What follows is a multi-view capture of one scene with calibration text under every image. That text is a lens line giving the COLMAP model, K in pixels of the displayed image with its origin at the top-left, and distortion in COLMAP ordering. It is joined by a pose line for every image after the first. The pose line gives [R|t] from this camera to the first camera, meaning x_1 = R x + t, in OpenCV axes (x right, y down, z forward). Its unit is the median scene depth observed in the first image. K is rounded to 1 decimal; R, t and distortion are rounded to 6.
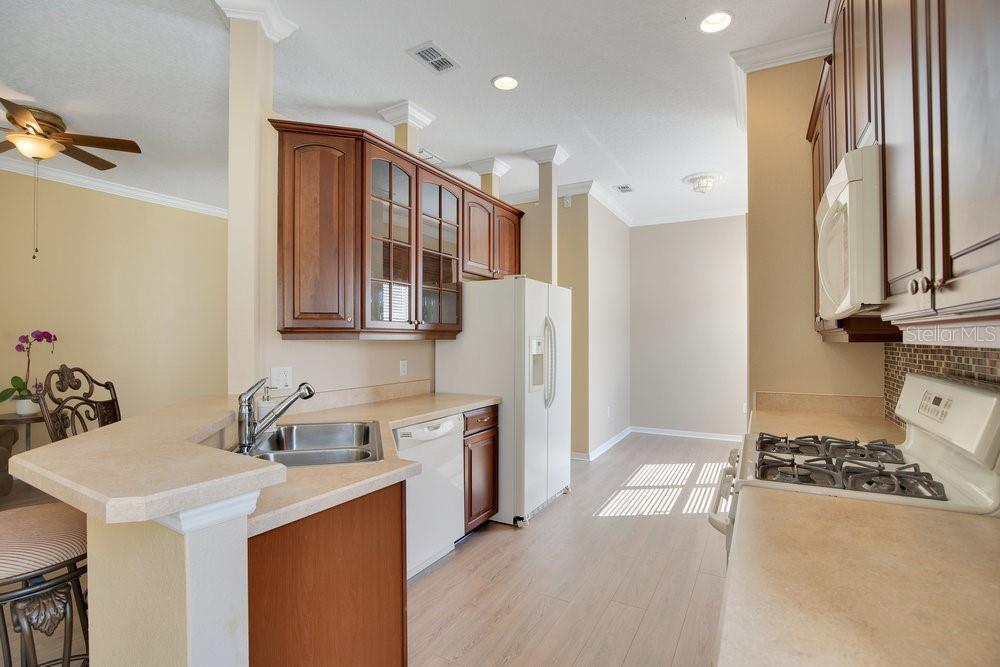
lens RADIAL K [[478.8, 0, 502.0], [0, 478.8, 339.6], [0, 0, 1]] dist [-0.022580, -0.000072]
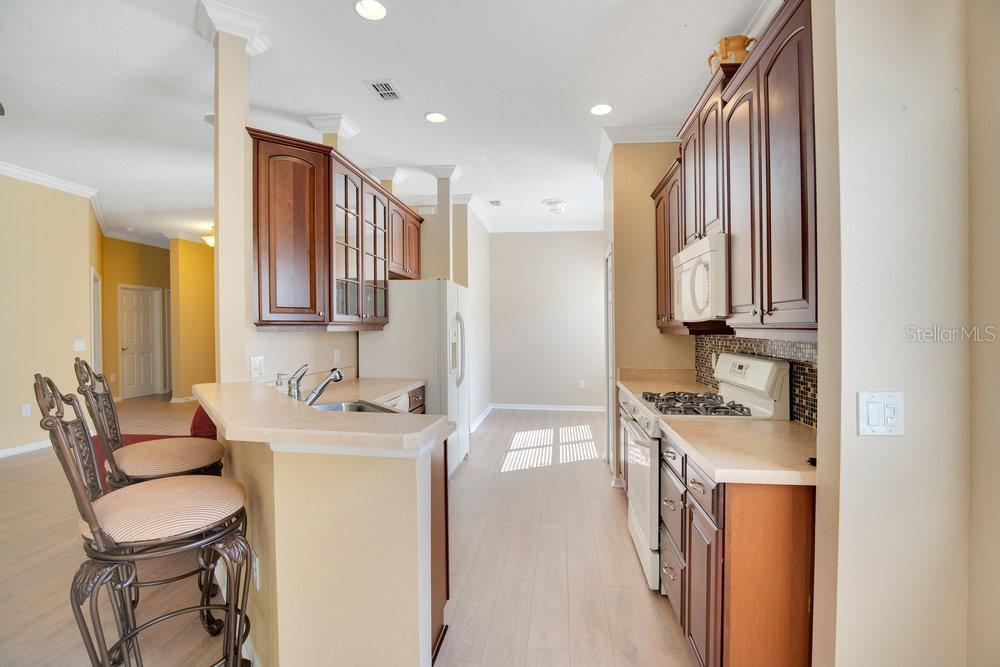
lens RADIAL K [[478.8, 0, 495.9], [0, 478.8, 326.6], [0, 0, 1]] dist [-0.022580, -0.000072]
pose [[0.929422, 0.005339, 0.368980, -0.316123], [-0.004693, 0.999985, -0.002648, -0.009590], [-0.368989, 0.000730, 0.929433, -0.187758]]
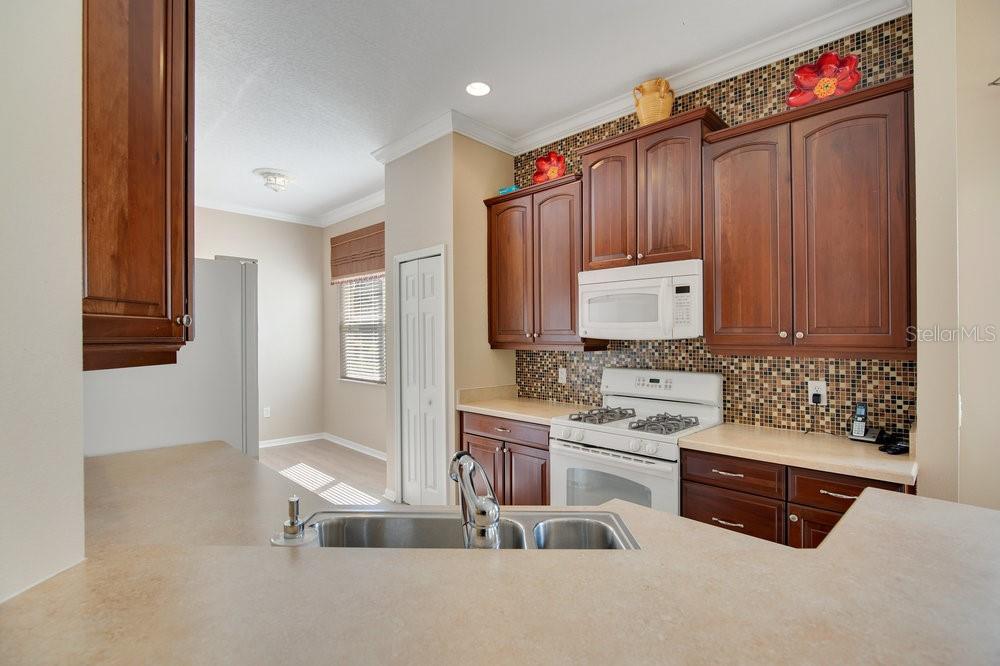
lens RADIAL K [[476.7, 0, 497.0], [0, 476.7, 332.4], [0, 0, 1]] dist [-0.025168, -0.001266]
pose [[0.270177, 0.015991, 0.962678, -0.584514], [-0.001491, 0.999868, -0.016190, -0.020368], [-0.962810, 0.002939, 0.270165, 0.519276]]
